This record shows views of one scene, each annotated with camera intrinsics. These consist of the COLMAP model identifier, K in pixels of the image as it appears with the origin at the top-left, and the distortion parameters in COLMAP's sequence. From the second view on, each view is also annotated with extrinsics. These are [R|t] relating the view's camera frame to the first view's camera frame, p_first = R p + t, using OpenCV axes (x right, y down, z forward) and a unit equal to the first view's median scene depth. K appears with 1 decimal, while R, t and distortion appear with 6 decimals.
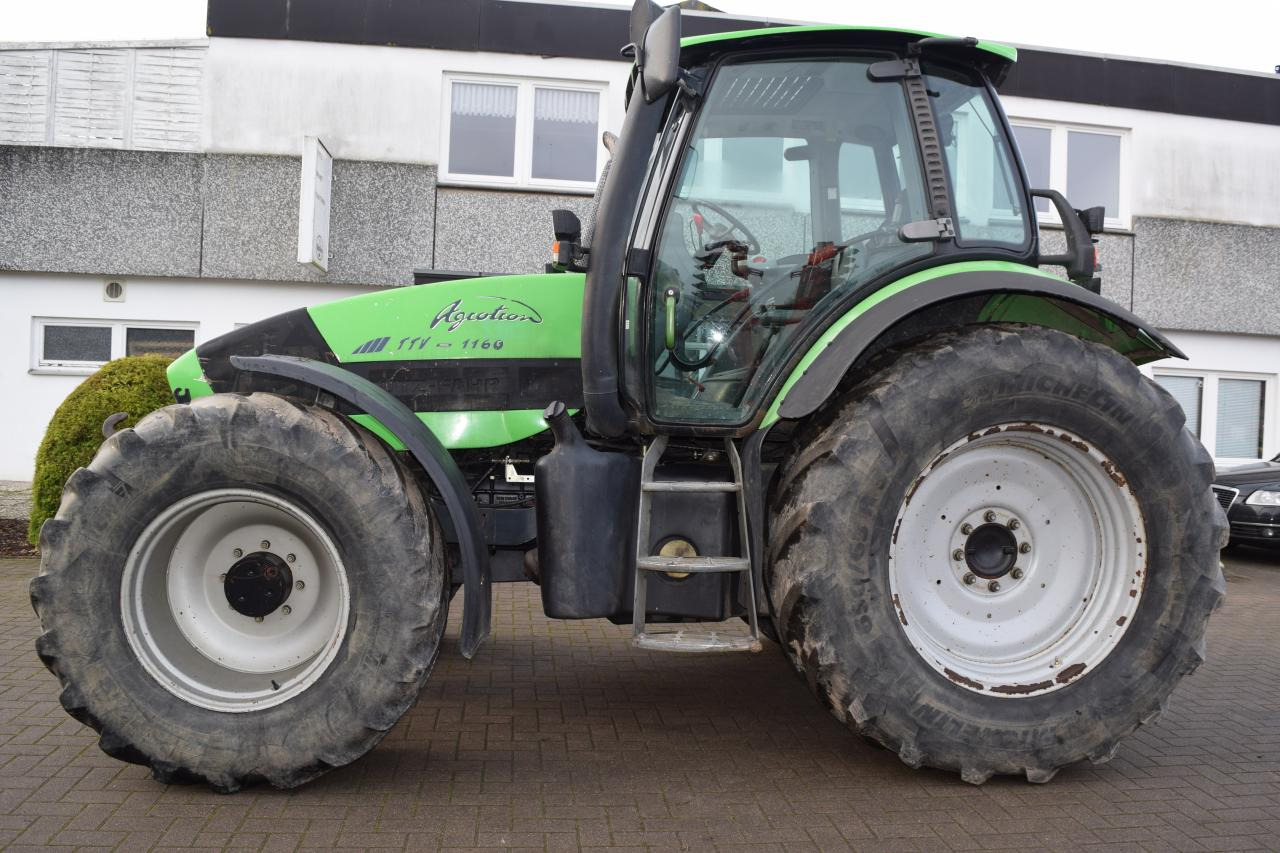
lens RADIAL K [[1001.3, 0, 761.8], [0, 1001.3, 428.5], [0, 0, 1]] dist [-0.087524, 0.000850]
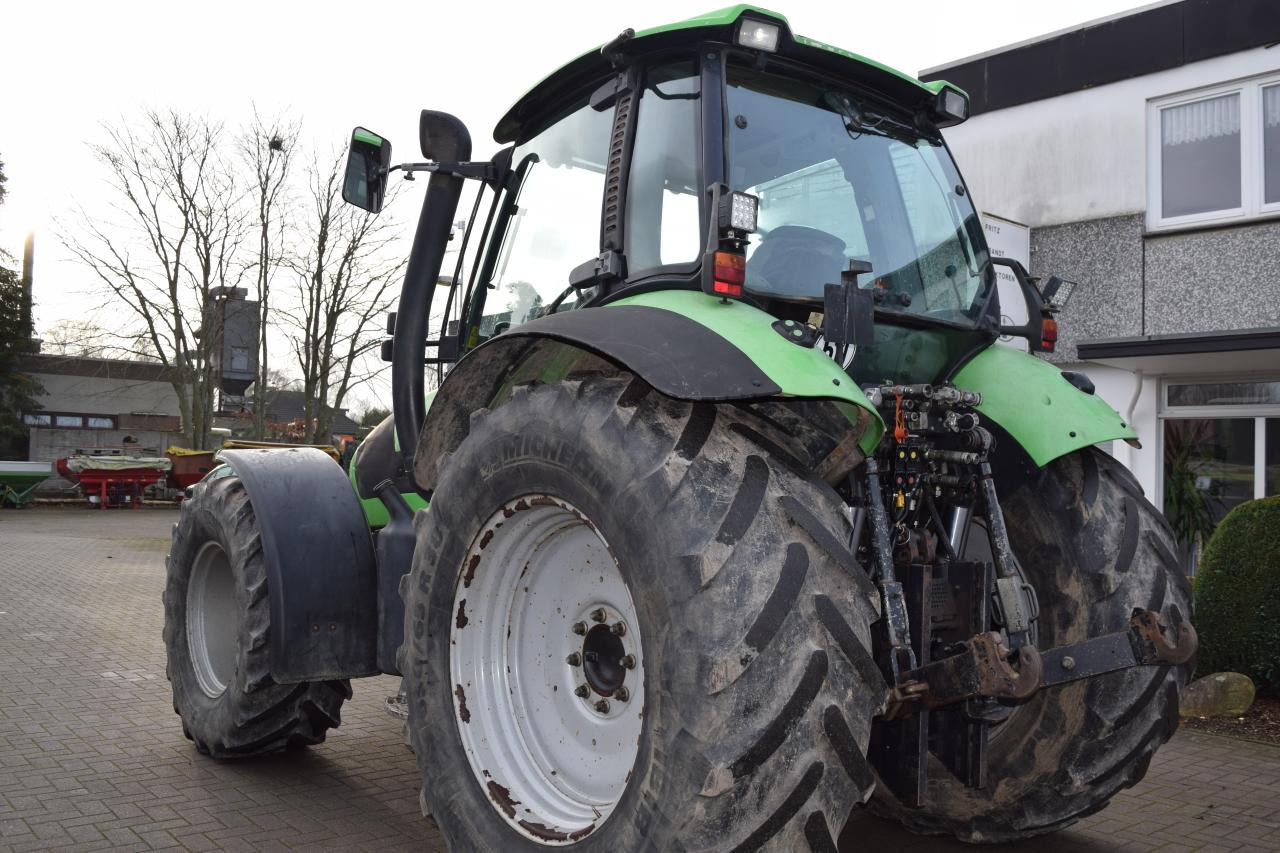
lens RADIAL K [[1182.7, 0, 640.0], [0, 1182.7, 426.5], [0, 0, 1]] dist [-0.080056, 0.002896]
pose [[0.504725, -0.055781, -0.861476, 1.109786], [-0.026373, 0.996448, -0.079972, 0.013359], [0.862877, 0.063084, 0.501462, 0.571616]]
